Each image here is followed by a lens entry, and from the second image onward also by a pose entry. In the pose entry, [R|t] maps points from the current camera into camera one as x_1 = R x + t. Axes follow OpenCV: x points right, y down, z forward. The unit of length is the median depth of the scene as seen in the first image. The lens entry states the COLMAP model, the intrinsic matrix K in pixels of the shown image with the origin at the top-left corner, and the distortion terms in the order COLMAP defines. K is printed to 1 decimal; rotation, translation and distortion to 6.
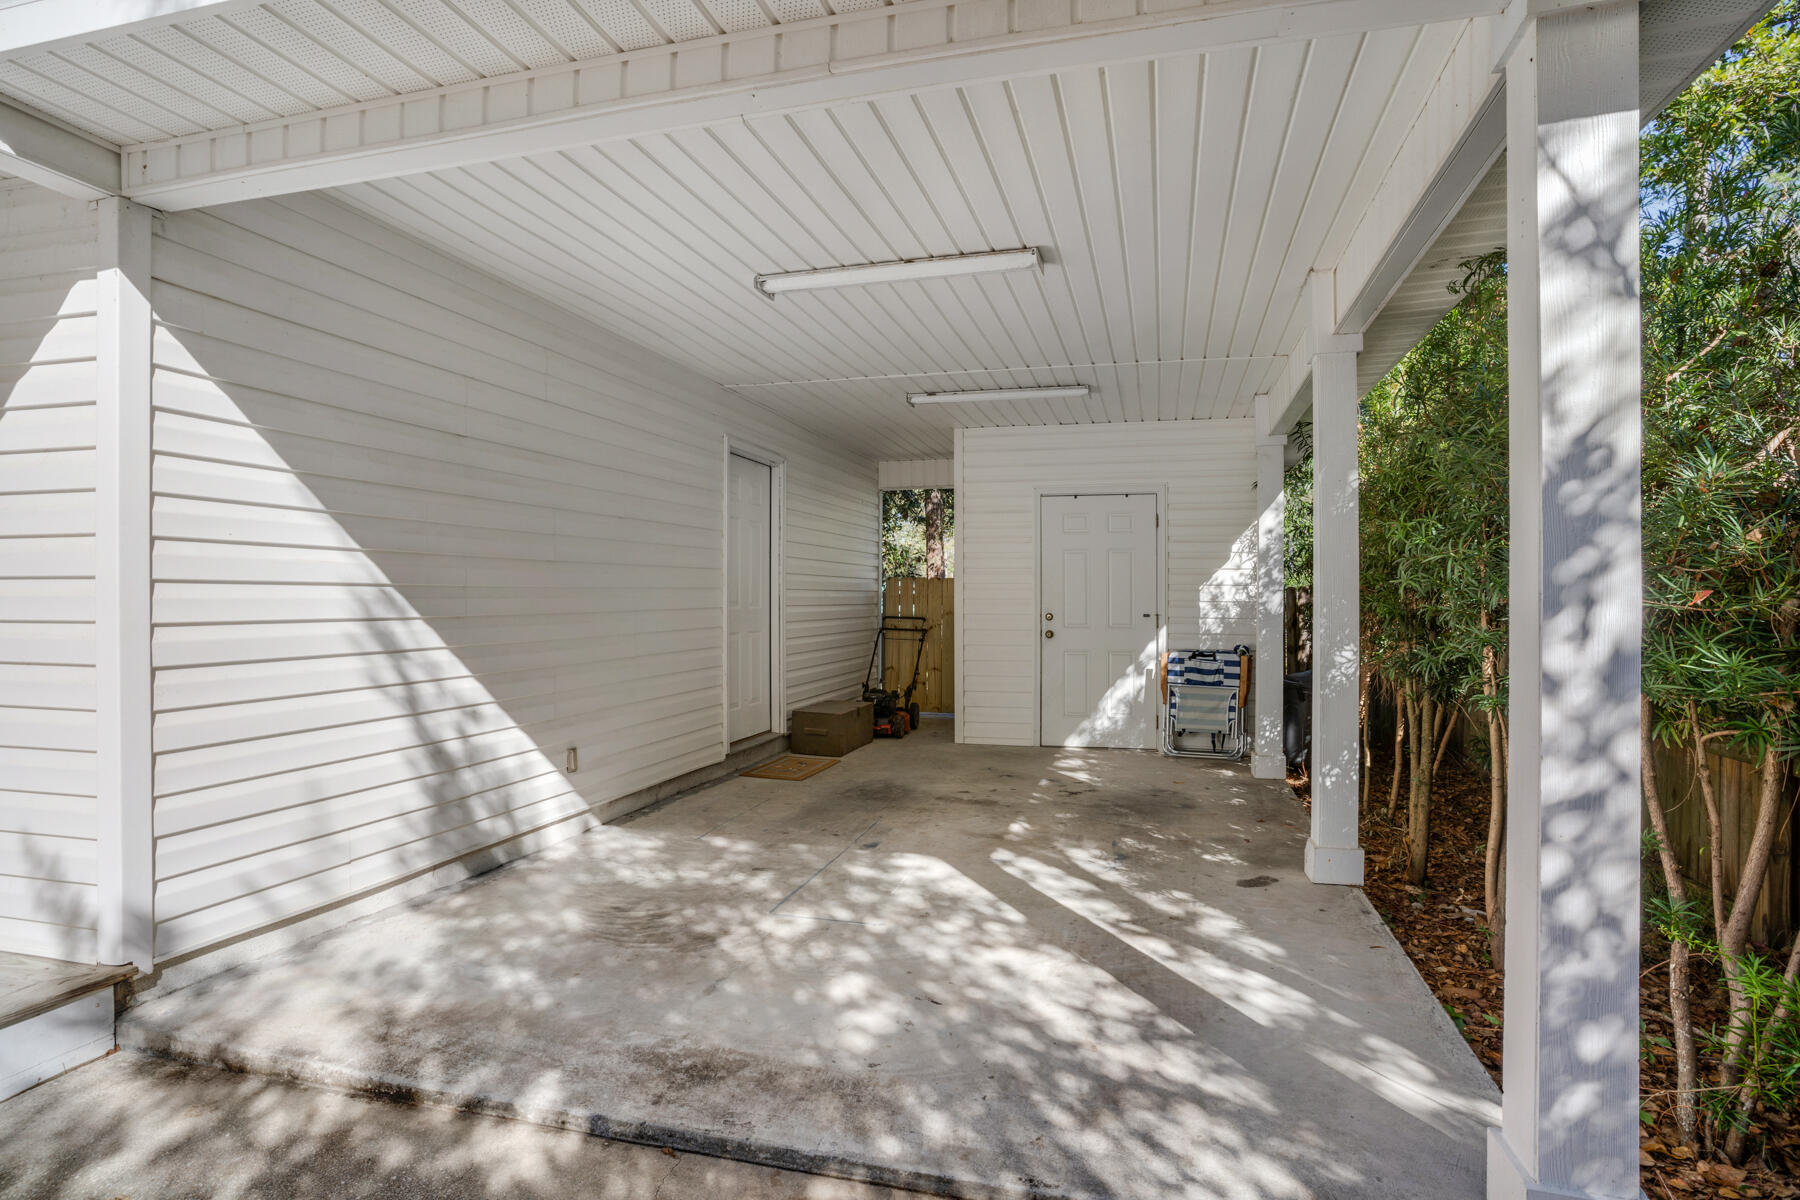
lens RADIAL K [[911.4, 0, 900.0], [0, 911.4, 600.0], [0, 0, 1]] dist [0.002061, 0.000521]
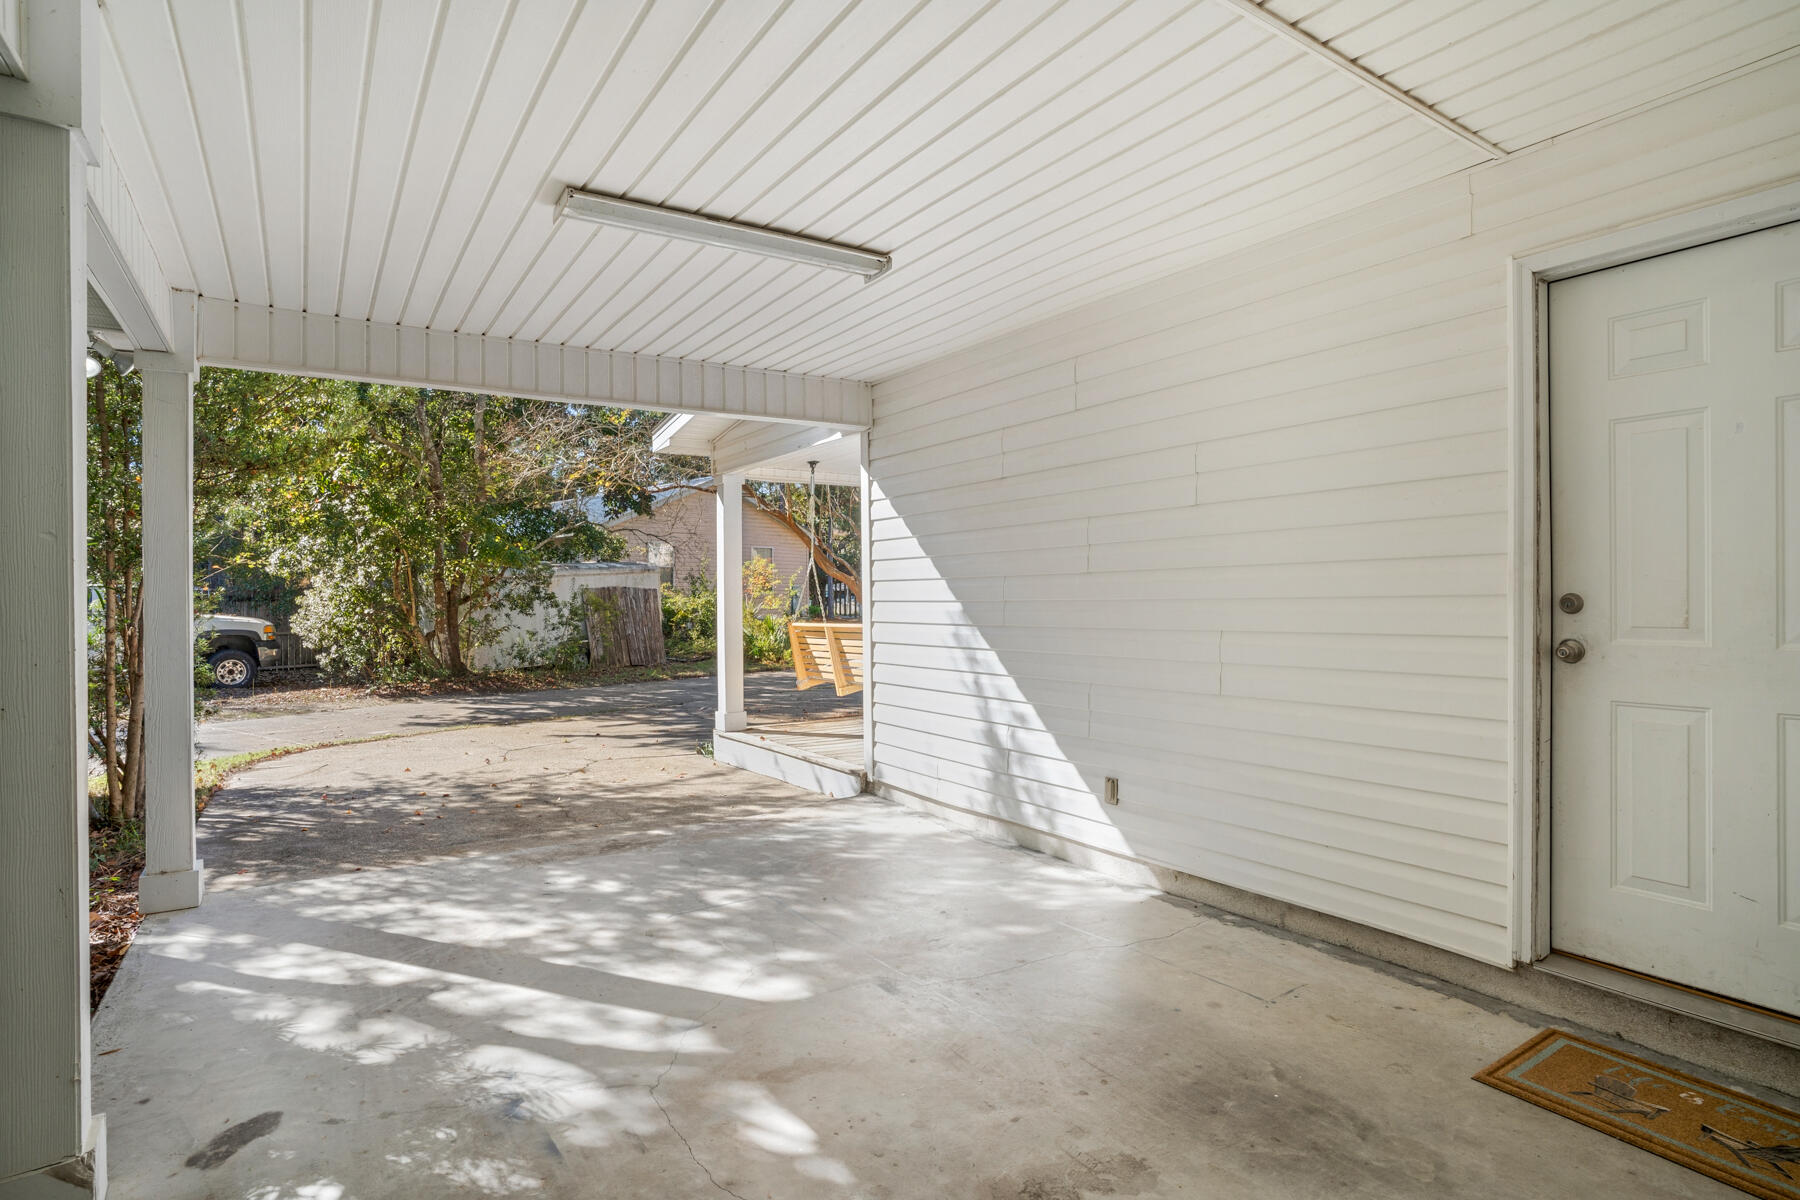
lens RADIAL K [[928.4, 0, 900.0], [0, 928.4, 600.0], [0, 0, 1]] dist [-0.152531, 0.141412]
pose [[-0.642370, 0.008802, -0.766344, 0.636812], [0.007864, 0.999957, 0.004894, -0.025497], [0.766354, -0.002883, -0.642412, 1.964606]]
